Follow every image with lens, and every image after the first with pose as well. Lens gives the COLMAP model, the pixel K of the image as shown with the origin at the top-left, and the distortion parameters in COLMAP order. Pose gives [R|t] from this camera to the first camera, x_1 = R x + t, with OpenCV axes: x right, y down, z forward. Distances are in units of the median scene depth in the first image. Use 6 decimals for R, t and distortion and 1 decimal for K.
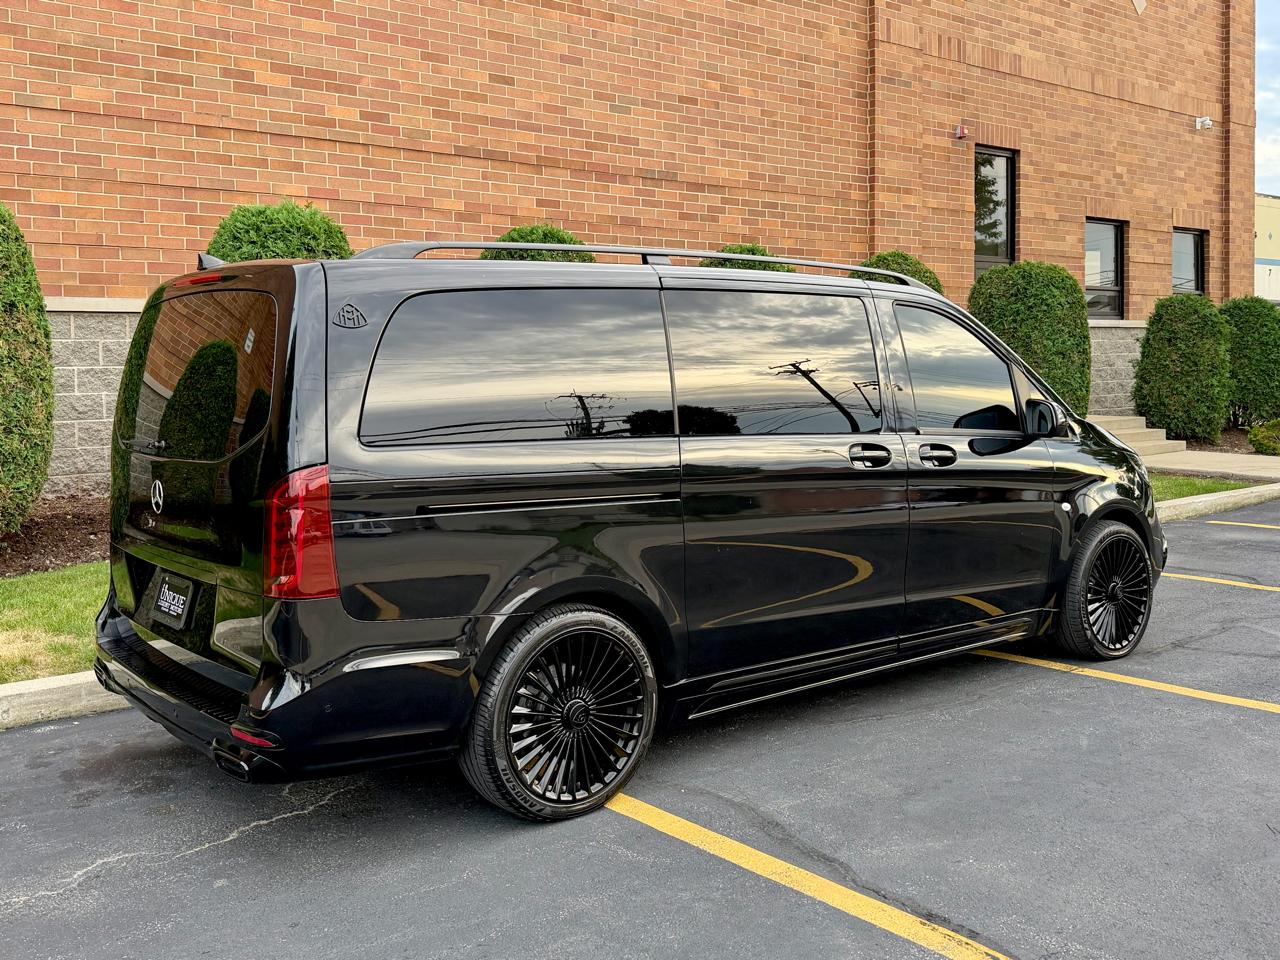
lens RADIAL K [[1231.1, 0, 665.9], [0, 1231.1, 457.2], [0, 0, 1]] dist [0.095385, -0.236276]
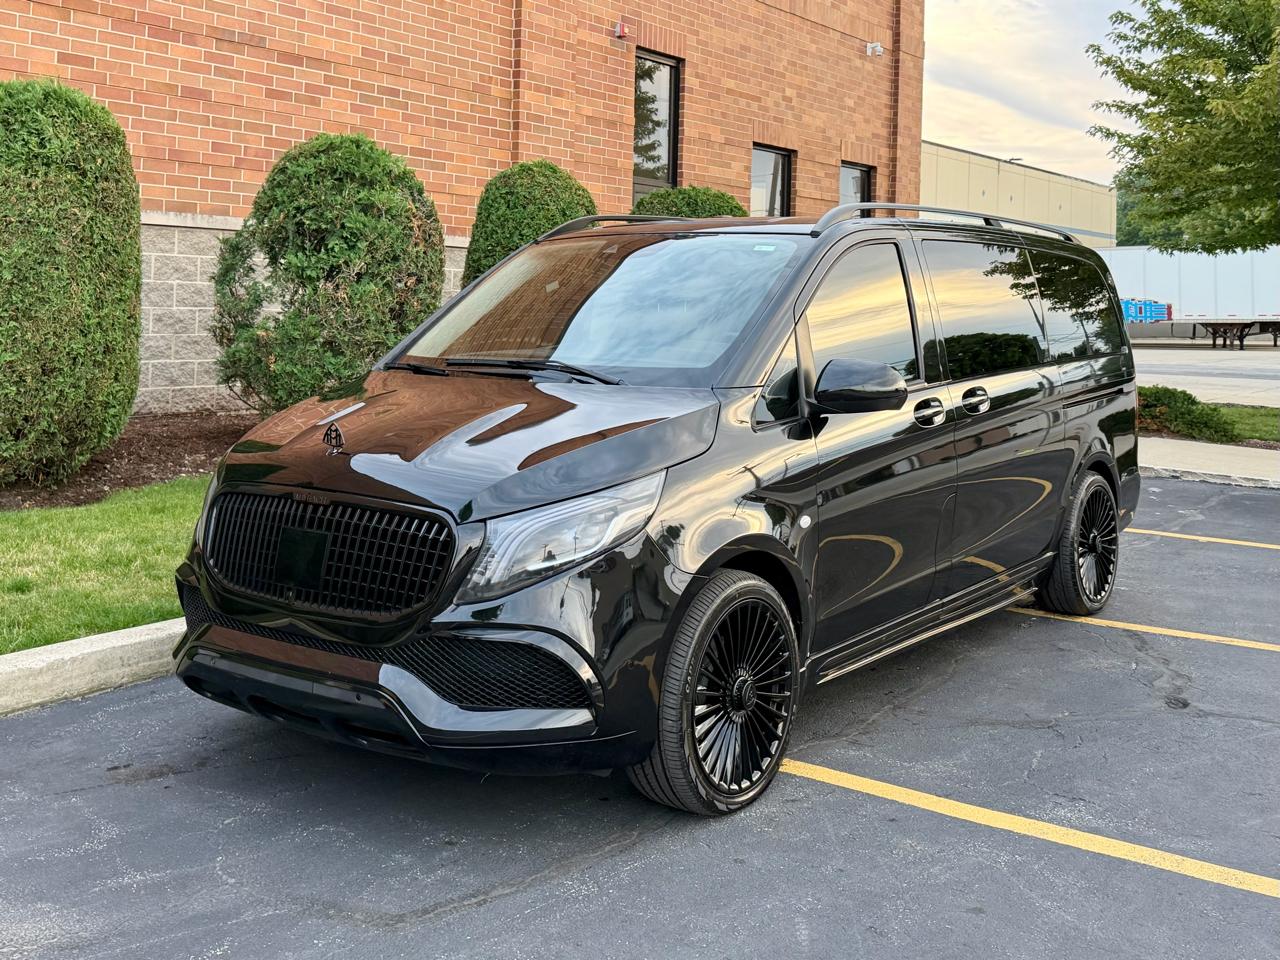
lens RADIAL K [[1344.4, 0, 658.3], [0, 1344.4, 340.8], [0, 0, 1]] dist [0.122465, -0.309693]
pose [[0.962016, 0.032874, 0.271006, 0.020445], [-0.022652, 0.998912, -0.040763, -0.013071], [-0.272052, 0.033076, 0.961714, 0.123634]]
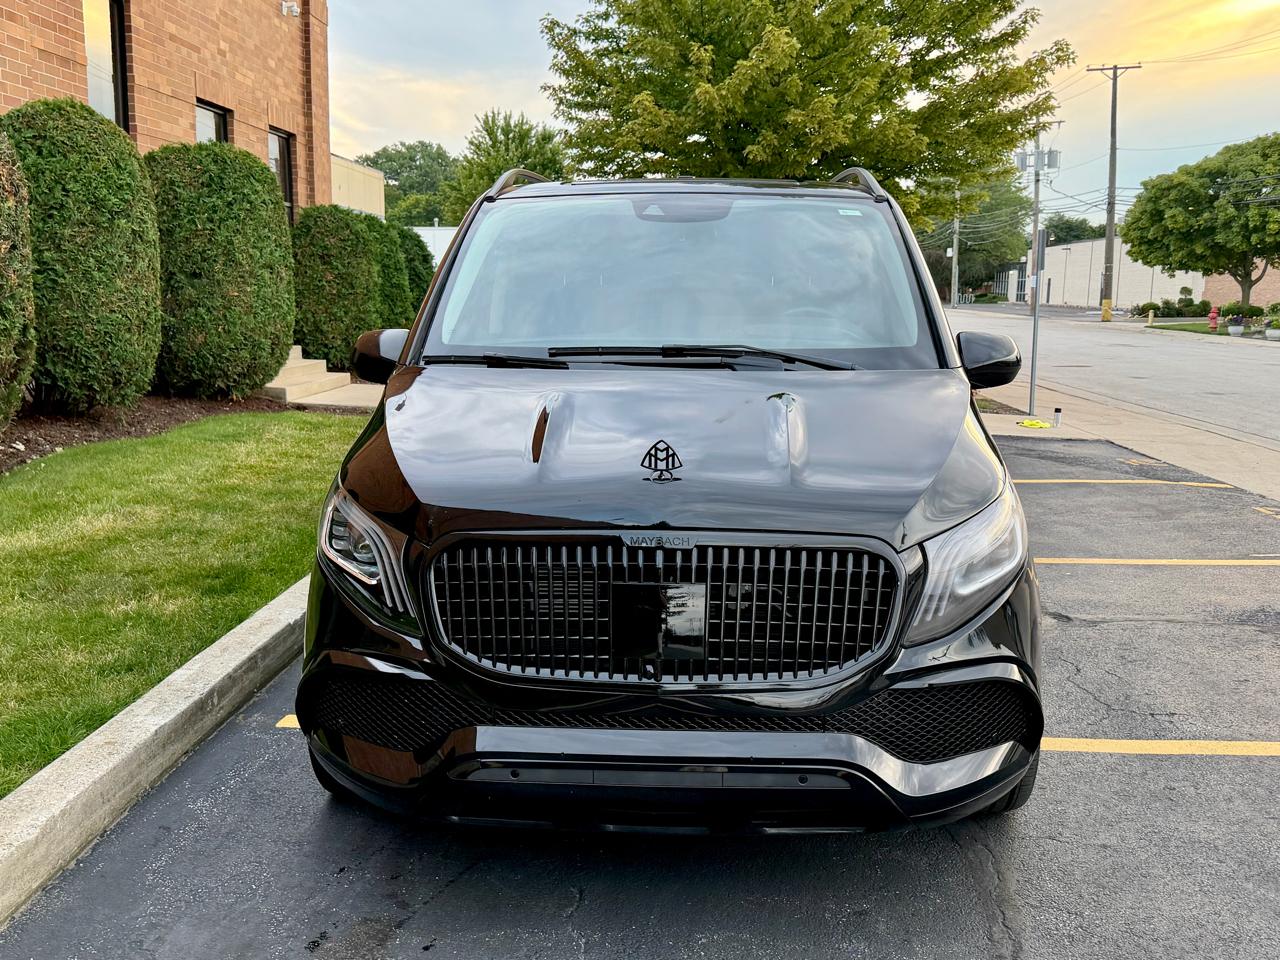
lens RADIAL K [[1203.8, 0, 648.2], [0, 1203.8, 501.3], [0, 0, 1]] dist [0.159097, -0.330699]
pose [[0.662199, -0.091243, 0.743752, -0.117900], [0.013654, 0.993863, 0.109771, -0.017221], [-0.749204, -0.062535, 0.659381, 0.296763]]
